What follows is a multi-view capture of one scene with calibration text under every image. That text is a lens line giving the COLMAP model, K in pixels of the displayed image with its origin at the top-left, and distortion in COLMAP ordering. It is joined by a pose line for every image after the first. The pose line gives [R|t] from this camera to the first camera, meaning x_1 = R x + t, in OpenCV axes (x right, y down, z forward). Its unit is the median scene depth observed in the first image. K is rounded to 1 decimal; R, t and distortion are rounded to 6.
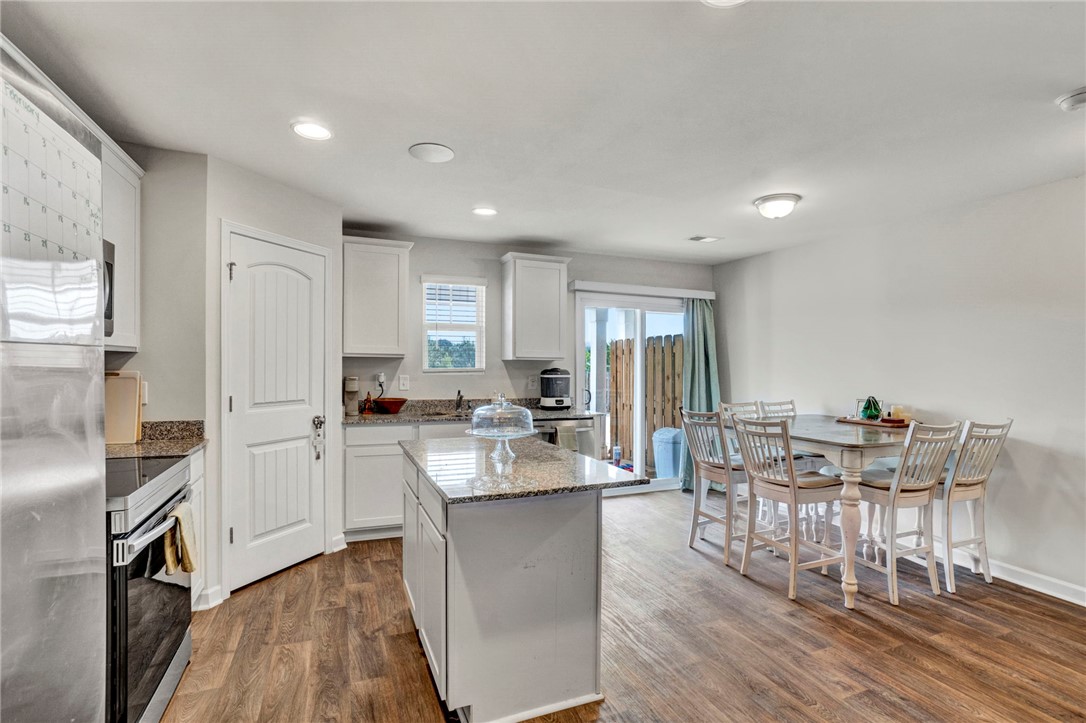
lens RADIAL K [[510.3, 0, 544.8], [0, 510.3, 361.4], [0, 0, 1]] dist [-0.001385, 0.001364]
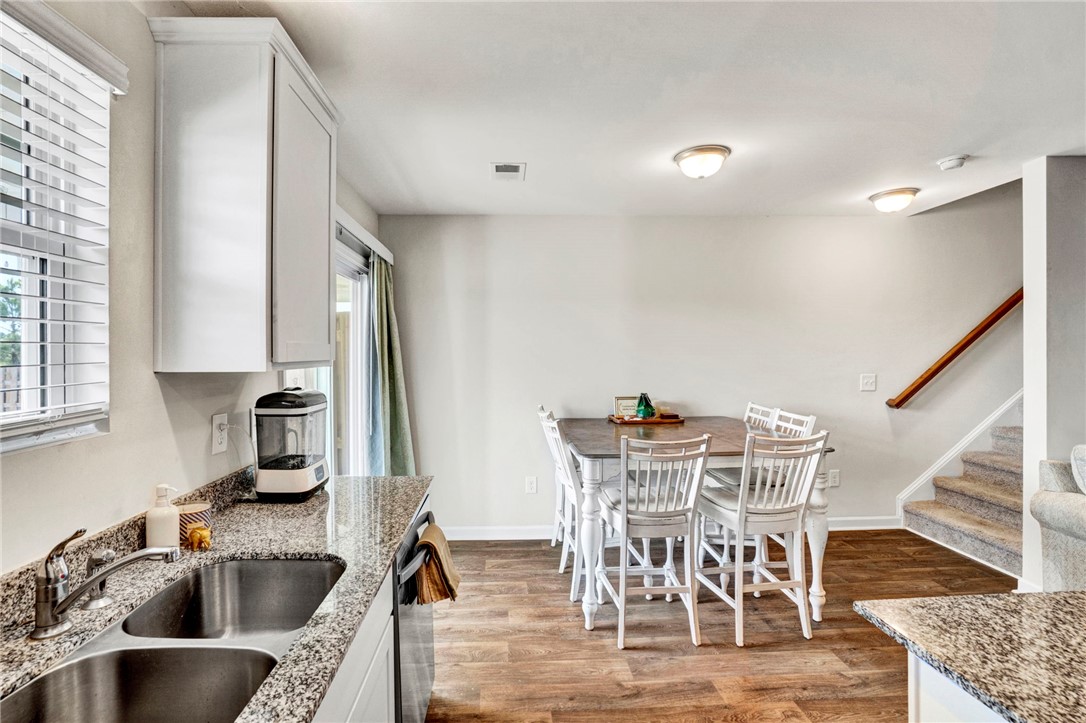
lens RADIAL K [[510.3, 0, 547.6], [0, 510.3, 358.0], [0, 0, 1]] dist [-0.001385, 0.001364]
pose [[0.306821, -0.009844, 0.951716, -0.531560], [0.004806, 0.999950, 0.008794, -0.014810], [-0.951755, 0.001876, 0.306853, 1.355195]]
